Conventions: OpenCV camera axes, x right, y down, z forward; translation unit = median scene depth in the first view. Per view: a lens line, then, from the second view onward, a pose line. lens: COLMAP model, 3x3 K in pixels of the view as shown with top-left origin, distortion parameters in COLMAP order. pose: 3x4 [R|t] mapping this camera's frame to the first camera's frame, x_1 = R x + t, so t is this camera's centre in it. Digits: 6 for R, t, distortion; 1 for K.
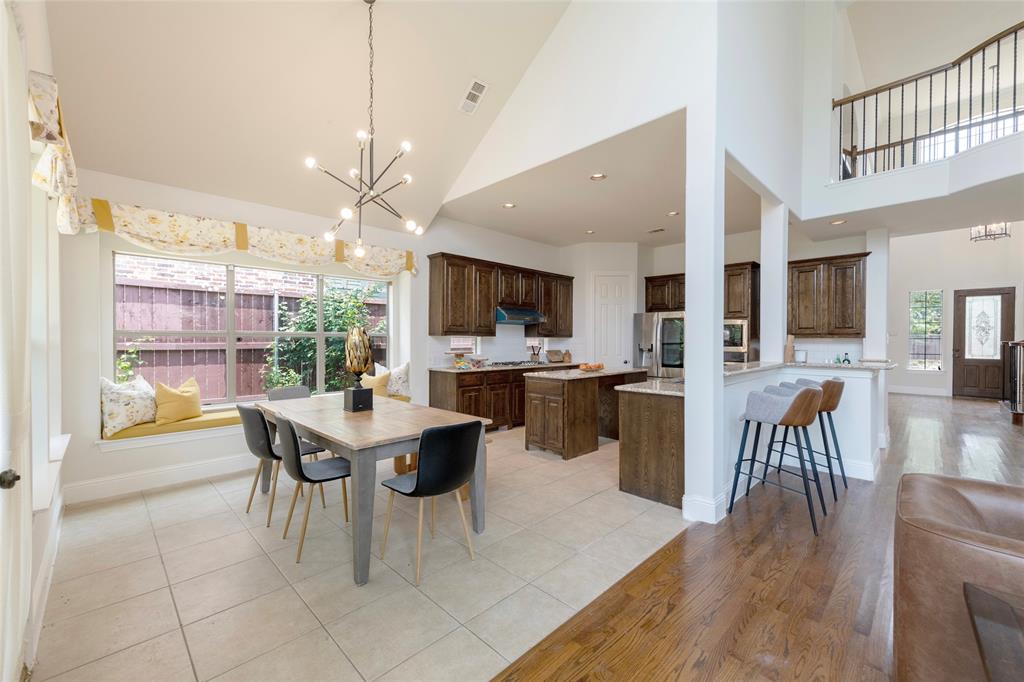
lens RADIAL K [[409.4, 0, 518.2], [0, 409.4, 341.7], [0, 0, 1]] dist [0.000224, -0.000244]
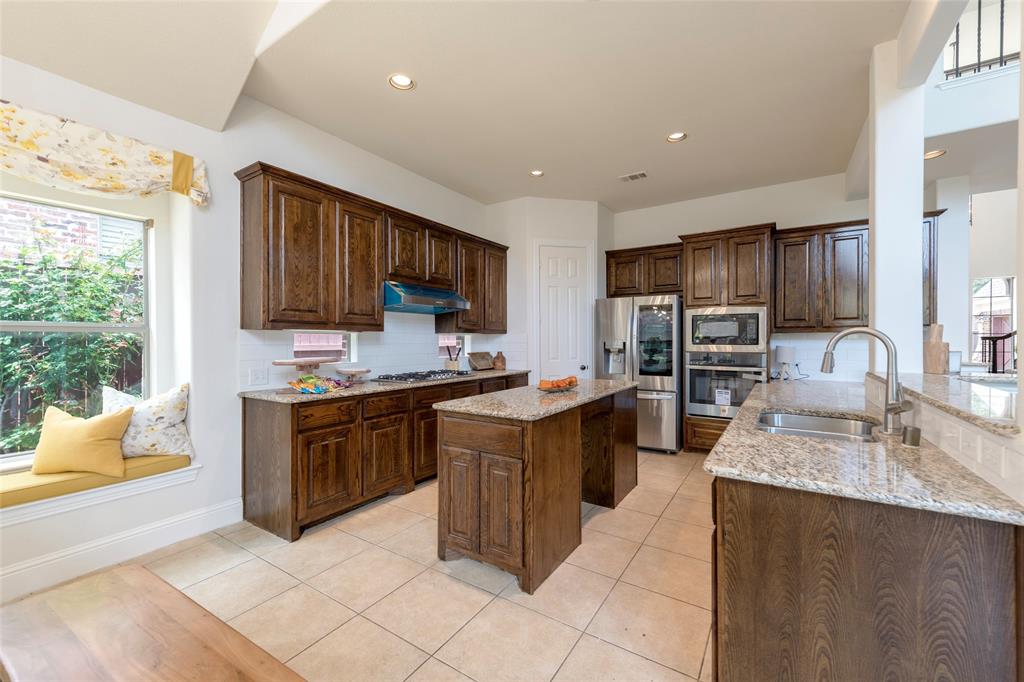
lens RADIAL K [[409.4, 0, 557.2], [0, 409.4, 342.4], [0, 0, 1]] dist [0.000224, -0.000244]
pose [[0.953821, -0.008599, 0.300251, 0.006072], [0.007173, 0.999957, 0.005851, 0.001262], [-0.300289, -0.003427, 0.953842, 0.375235]]
